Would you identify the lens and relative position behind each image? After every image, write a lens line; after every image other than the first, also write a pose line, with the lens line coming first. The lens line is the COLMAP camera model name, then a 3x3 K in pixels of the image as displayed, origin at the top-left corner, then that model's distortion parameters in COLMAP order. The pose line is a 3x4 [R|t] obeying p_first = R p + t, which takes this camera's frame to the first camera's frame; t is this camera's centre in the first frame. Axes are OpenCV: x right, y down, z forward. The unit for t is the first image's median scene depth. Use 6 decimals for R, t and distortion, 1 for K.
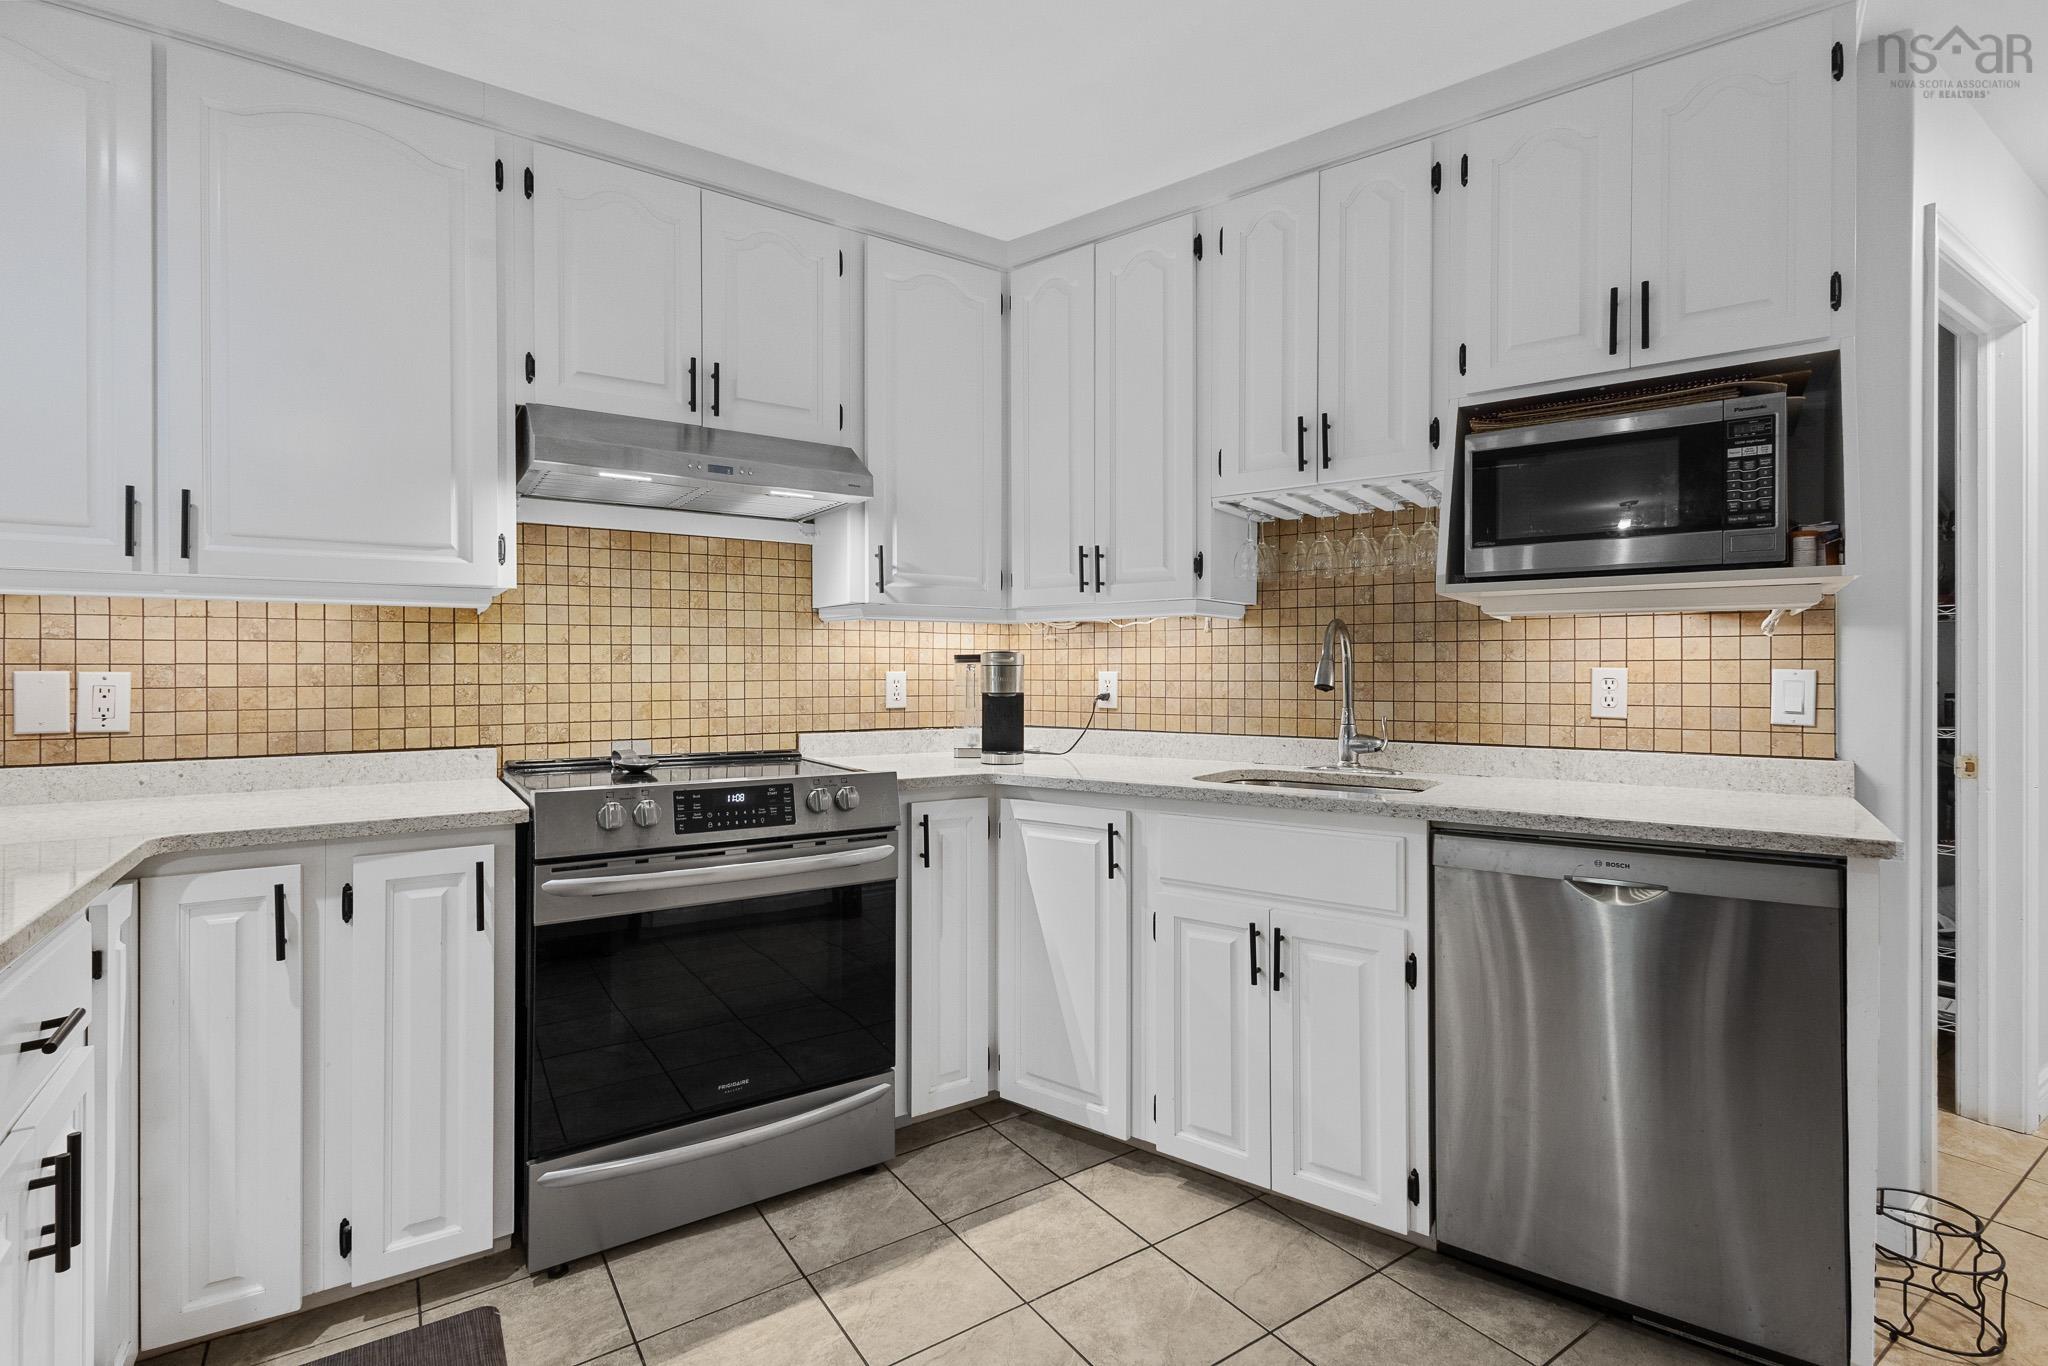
lens RADIAL K [[941.1, 0, 1019.7], [0, 941.1, 671.3], [0, 0, 1]] dist [0.010571, -0.001931]
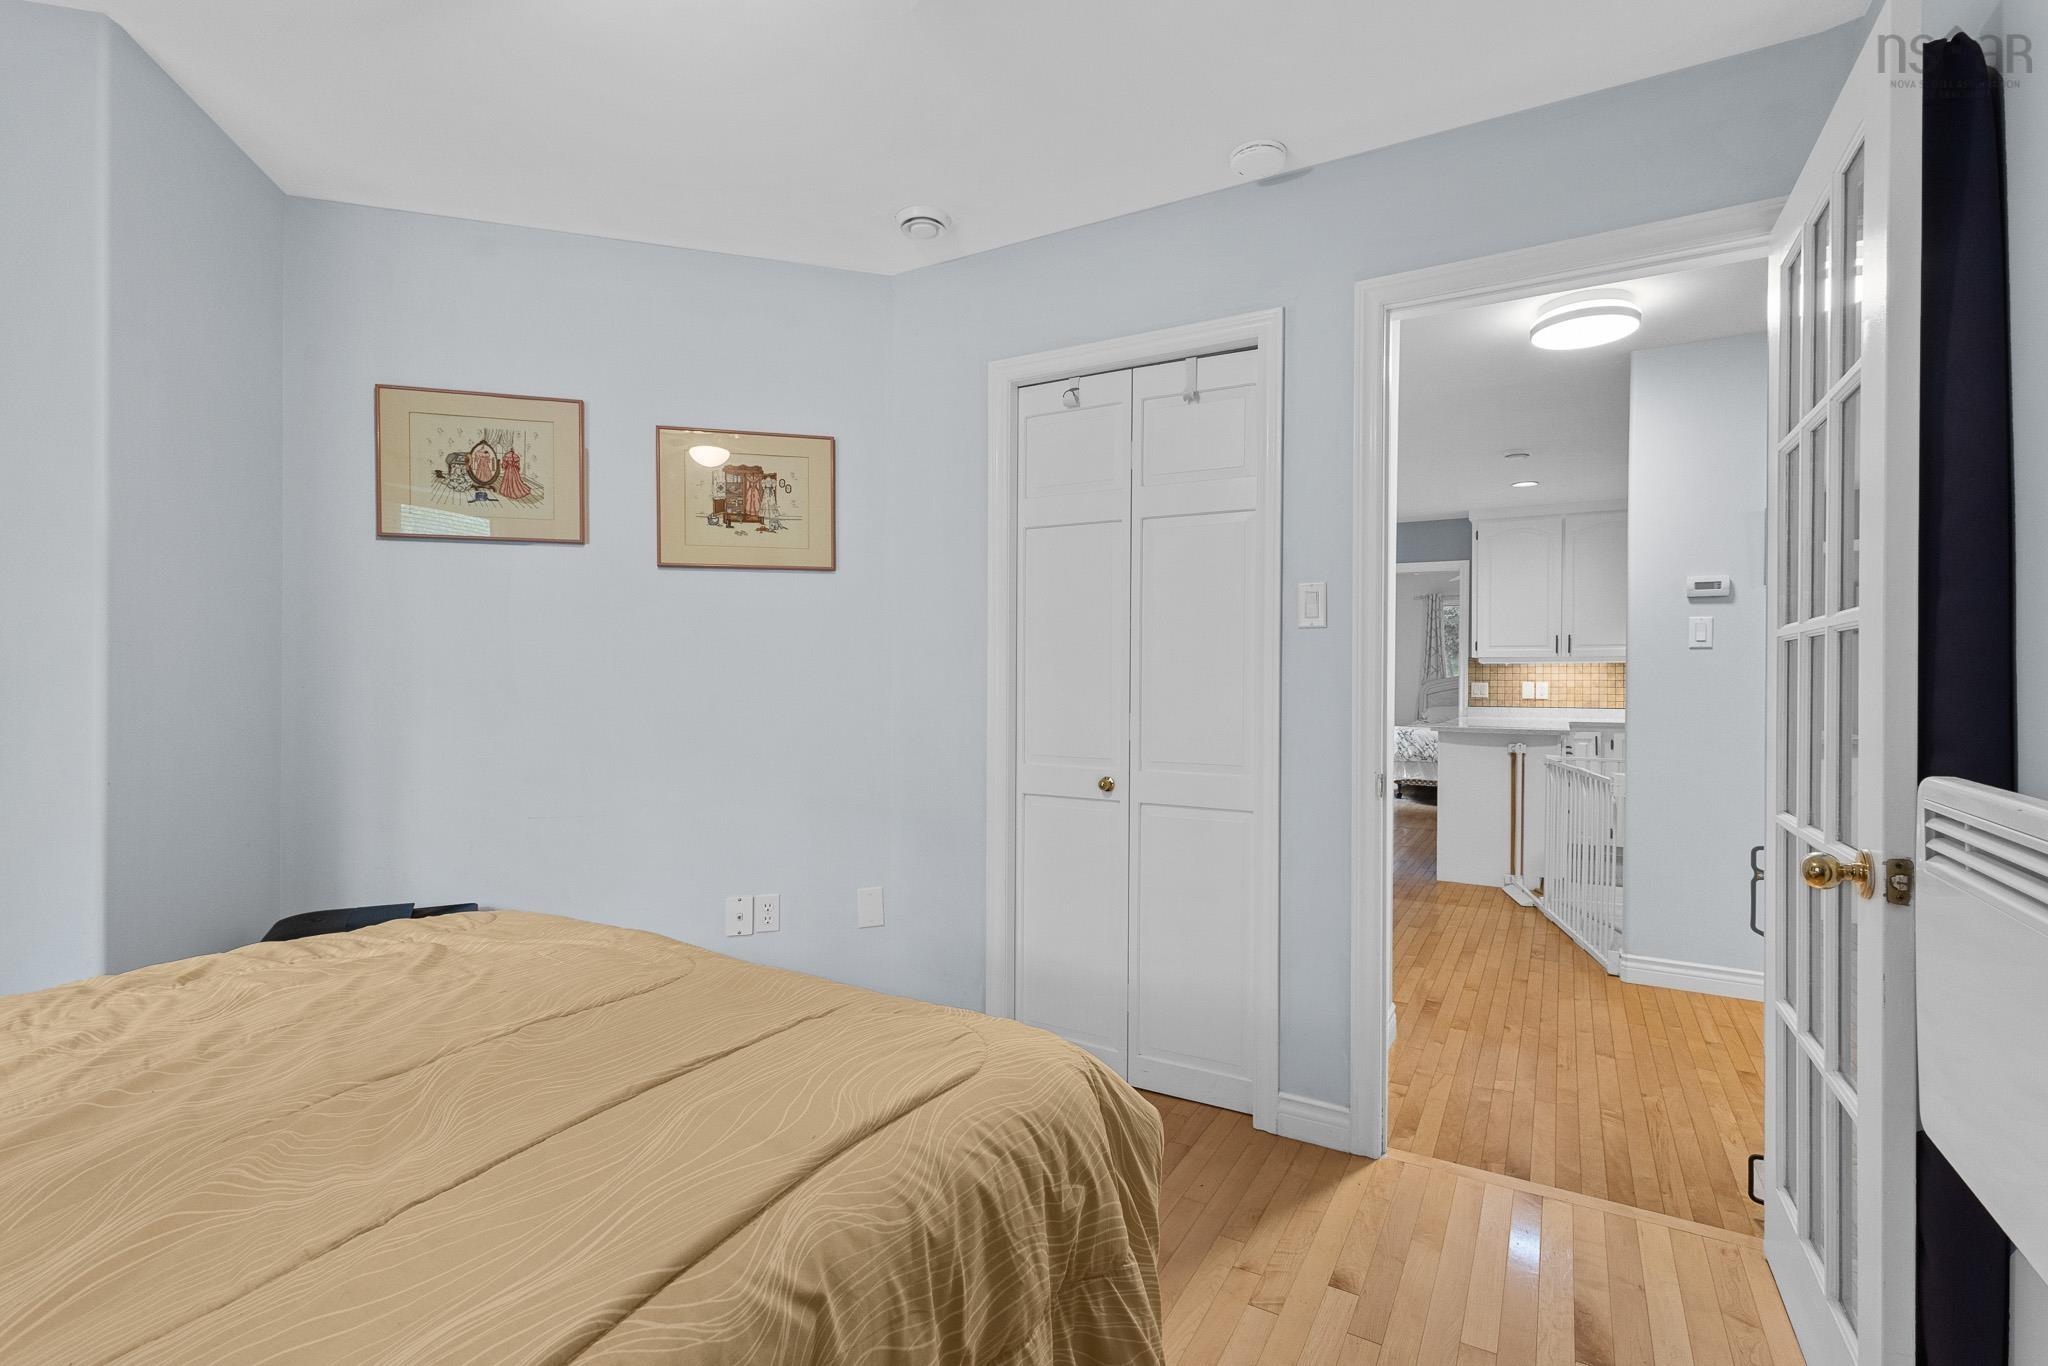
lens RADIAL K [[941.1, 0, 1022.6], [0, 941.1, 680.9], [0, 0, 1]] dist [0.010571, -0.001931]
pose [[0.445492, 0.004773, -0.895273, 1.241040], [-0.005890, 0.999980, 0.002400, -0.001903], [0.895266, 0.004204, 0.445512, -2.142632]]
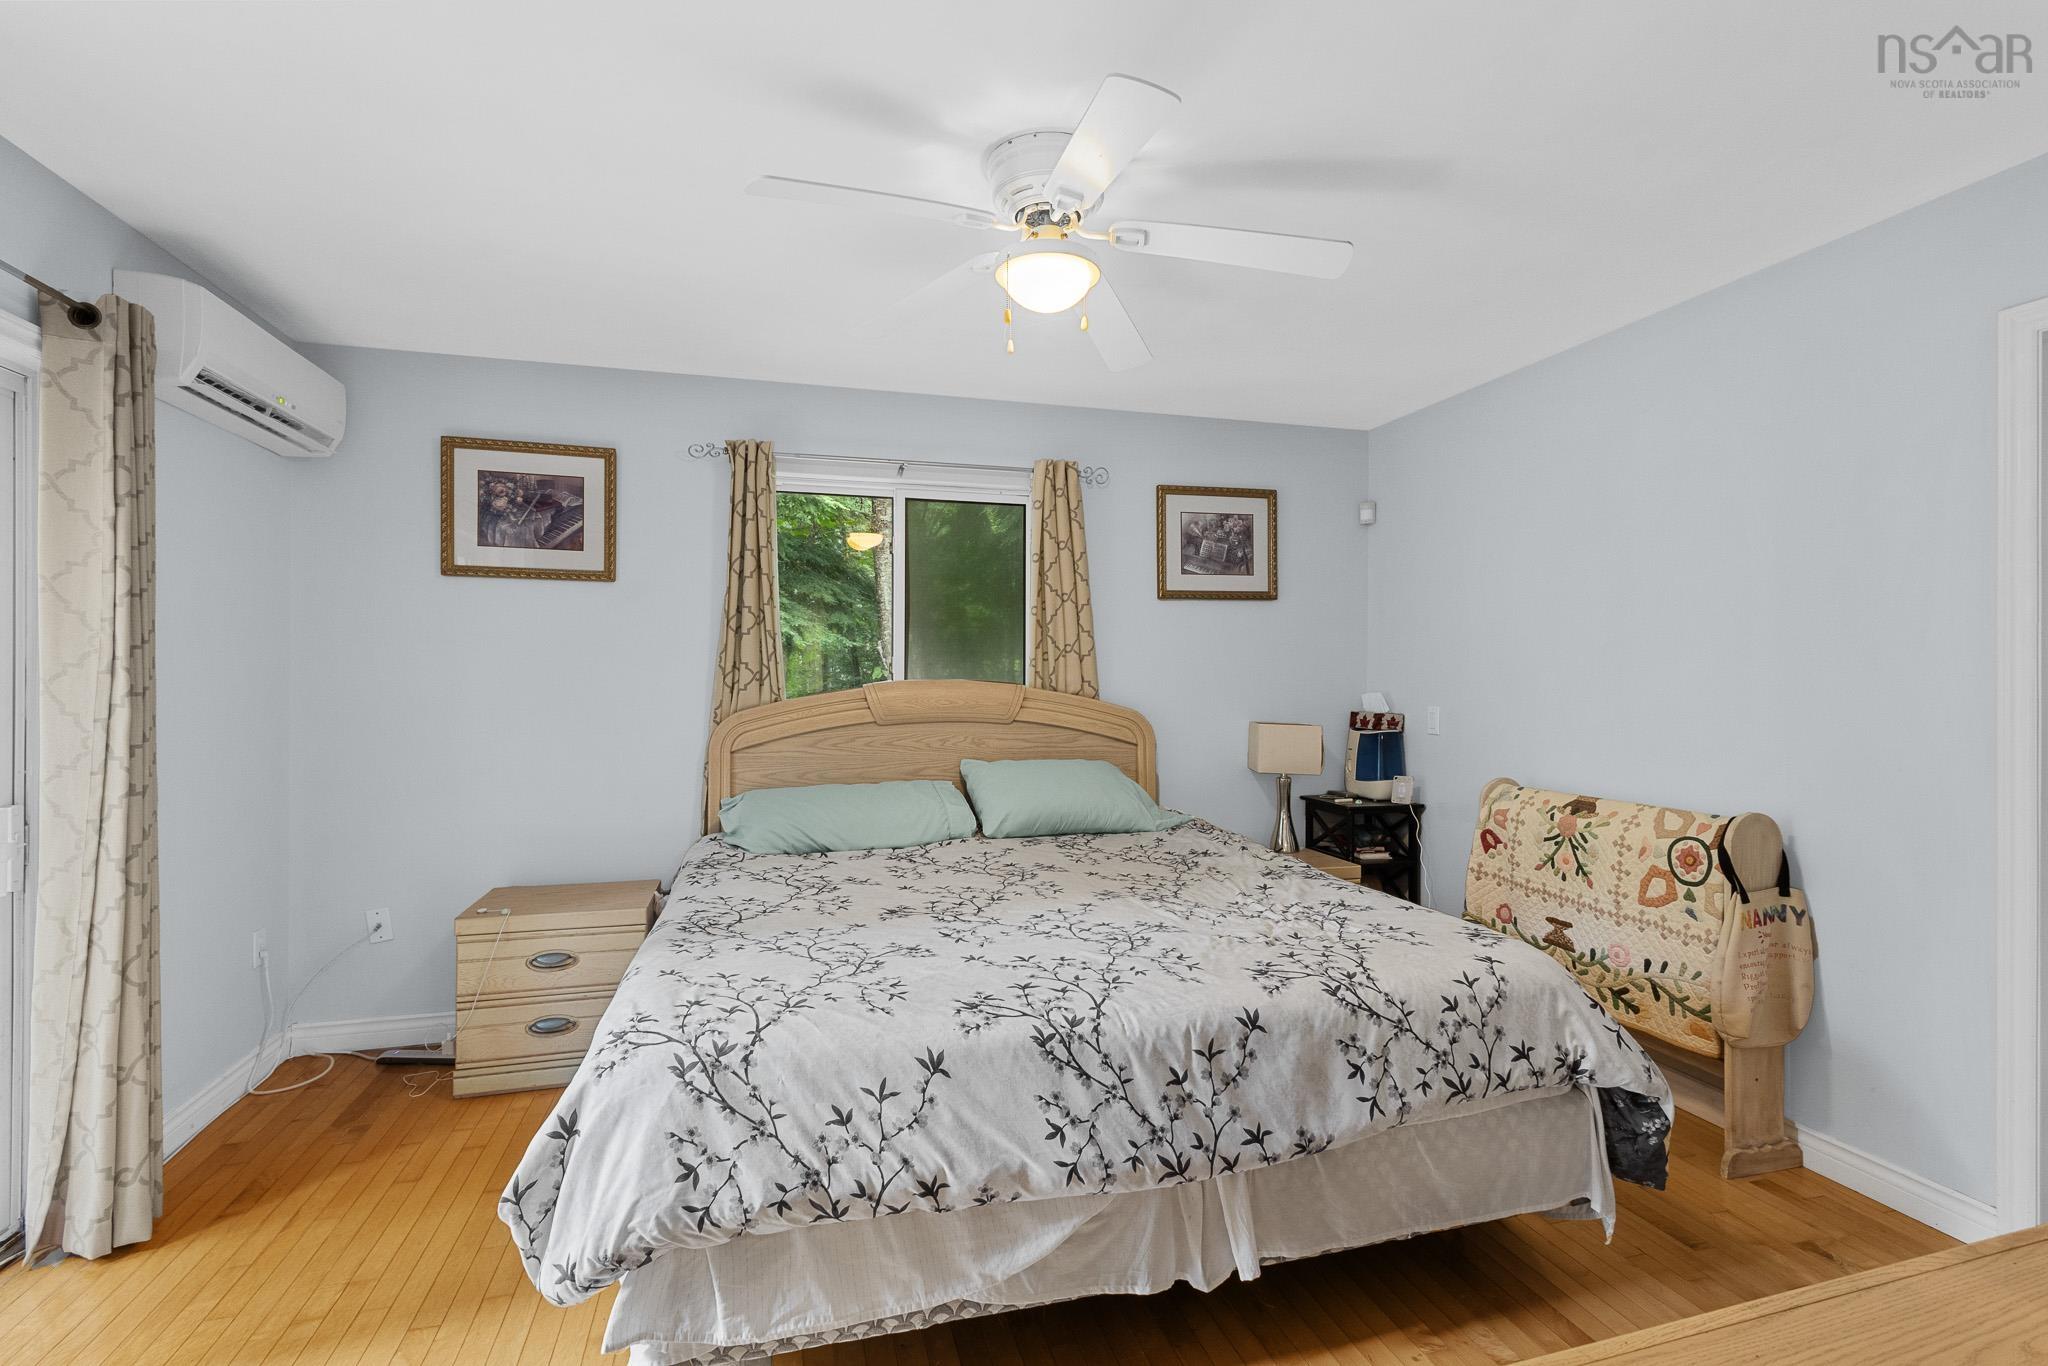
lens RADIAL K [[941.1, 0, 1020.7], [0, 941.1, 691.1], [0, 0, 1]] dist [0.010571, -0.001931]
pose [[0.947439, 0.006184, -0.319876, -1.294277], [-0.001560, 0.999891, 0.014707, -0.060251], [0.319932, -0.013435, 0.947345, 0.633874]]
